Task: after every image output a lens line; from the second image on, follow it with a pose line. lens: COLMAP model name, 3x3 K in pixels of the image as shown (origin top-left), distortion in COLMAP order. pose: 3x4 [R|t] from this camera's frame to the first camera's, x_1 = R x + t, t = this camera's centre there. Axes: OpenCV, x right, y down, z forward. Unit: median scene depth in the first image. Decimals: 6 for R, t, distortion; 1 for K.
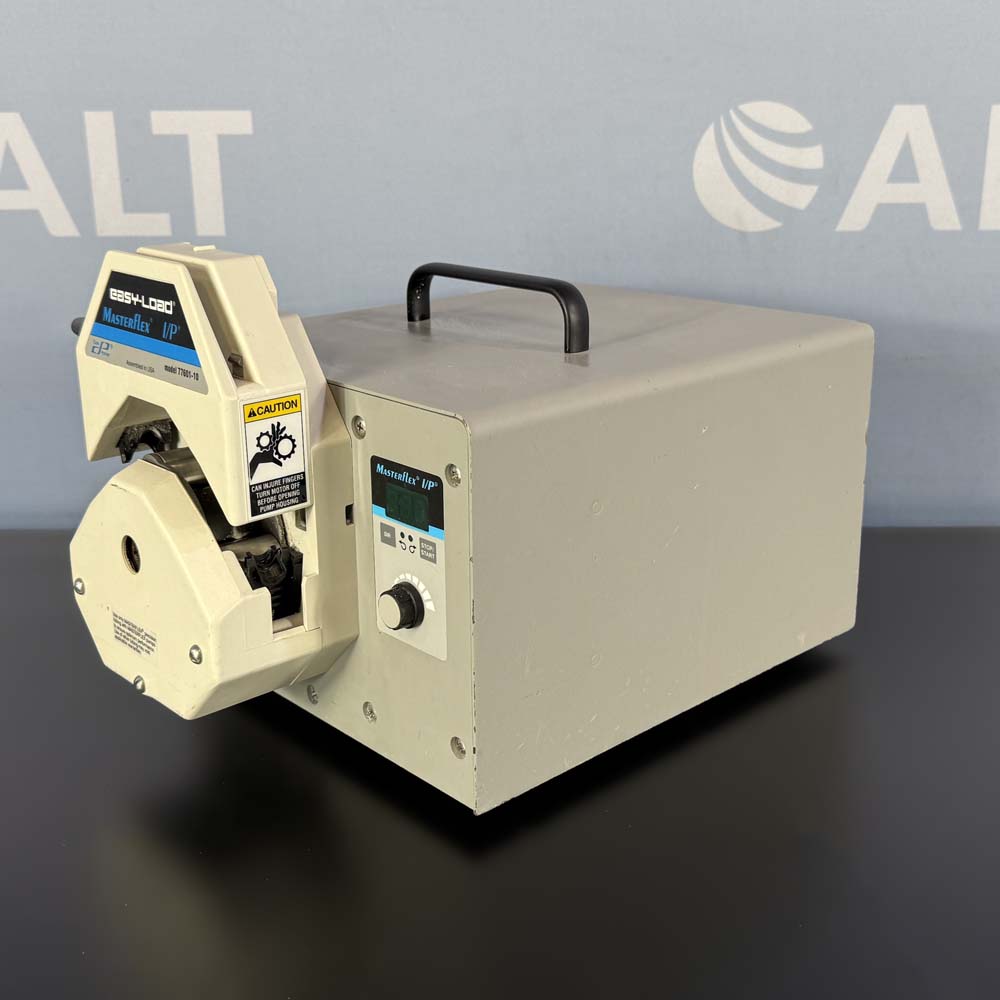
lens RADIAL K [[1357.1, 0, 510.6], [0, 1357.1, 527.4], [0, 0, 1]] dist [0.236196, -0.861061]
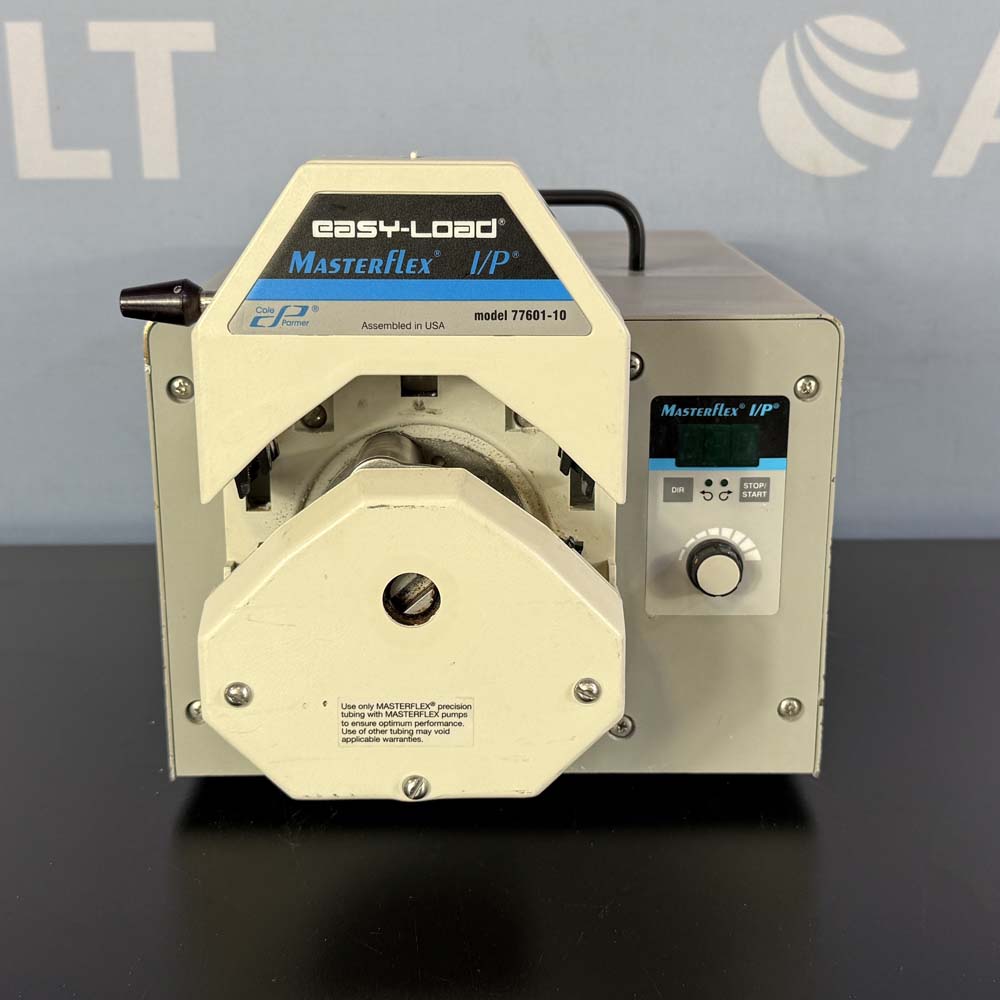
lens RADIAL K [[1378.1, 0, 506.2], [0, 1378.1, 493.3], [0, 0, 1]] dist [0.252948, -0.903216]
pose [[0.659471, -0.191583, 0.726907, -0.780256], [0.236219, 0.970811, 0.041561, -0.052604], [-0.713651, 0.144301, 0.685477, 0.506327]]
